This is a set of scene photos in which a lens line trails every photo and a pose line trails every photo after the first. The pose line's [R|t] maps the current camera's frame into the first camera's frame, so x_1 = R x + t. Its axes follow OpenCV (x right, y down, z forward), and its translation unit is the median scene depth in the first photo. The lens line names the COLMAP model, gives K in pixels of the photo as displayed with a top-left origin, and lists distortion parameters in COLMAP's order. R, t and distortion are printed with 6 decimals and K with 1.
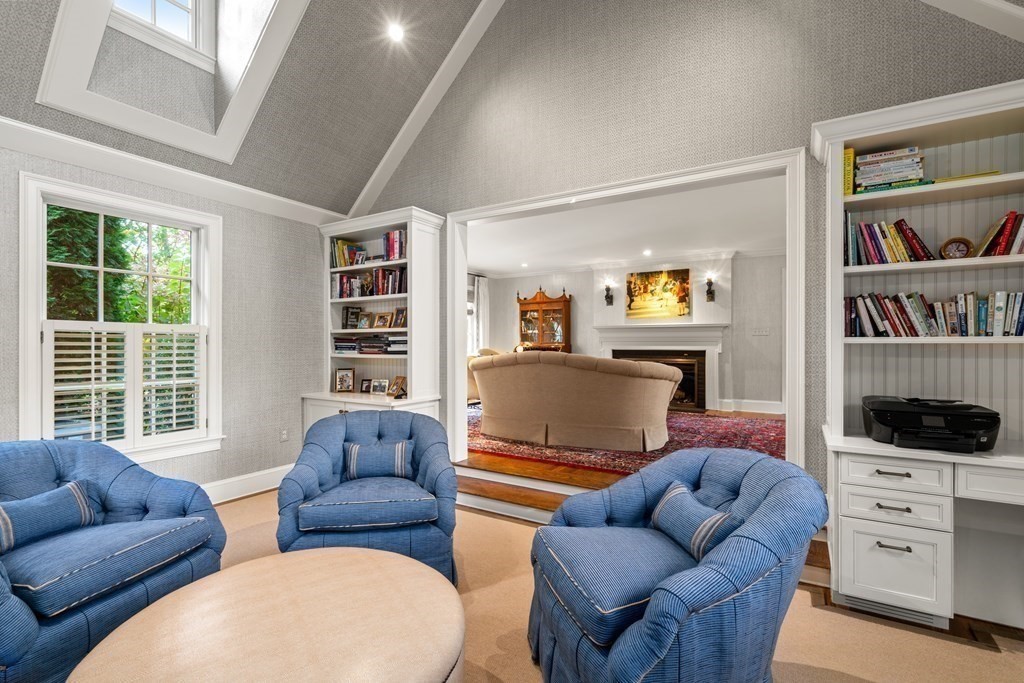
lens RADIAL K [[473.0, 0, 508.9], [0, 473.0, 343.7], [0, 0, 1]] dist [0.000712, -0.000296]
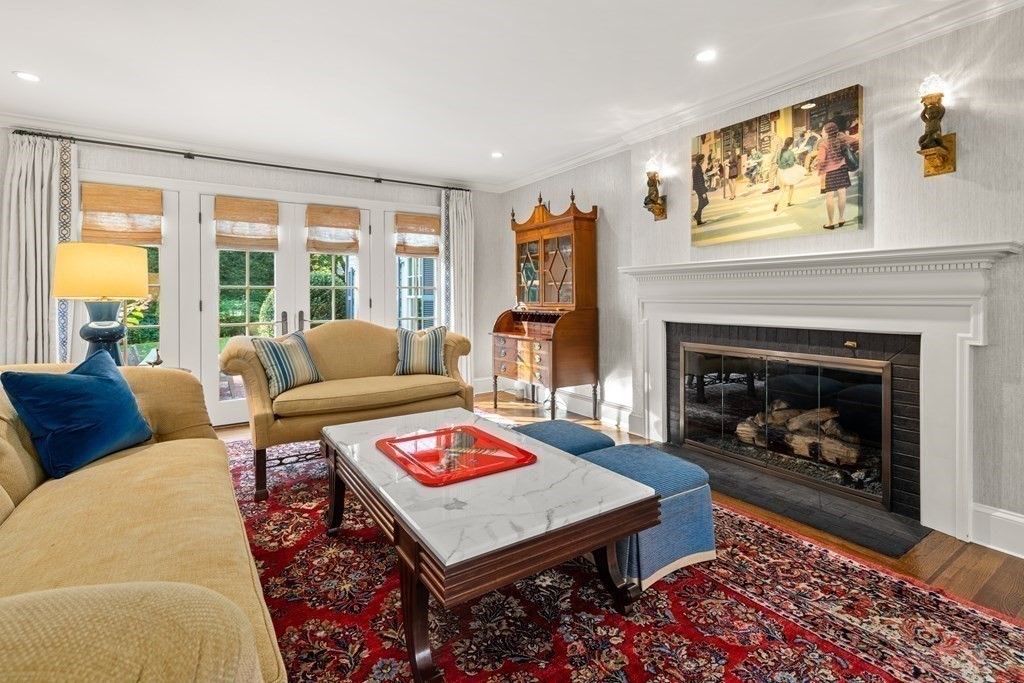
lens RADIAL K [[473.0, 0, 516.5], [0, 473.0, 297.5], [0, 0, 1]] dist [0.000712, -0.000296]
pose [[0.903240, -0.003404, -0.429122, 0.297854], [0.004752, 0.999987, 0.002069, -0.011338], [0.429109, -0.003908, 0.903244, 0.582982]]
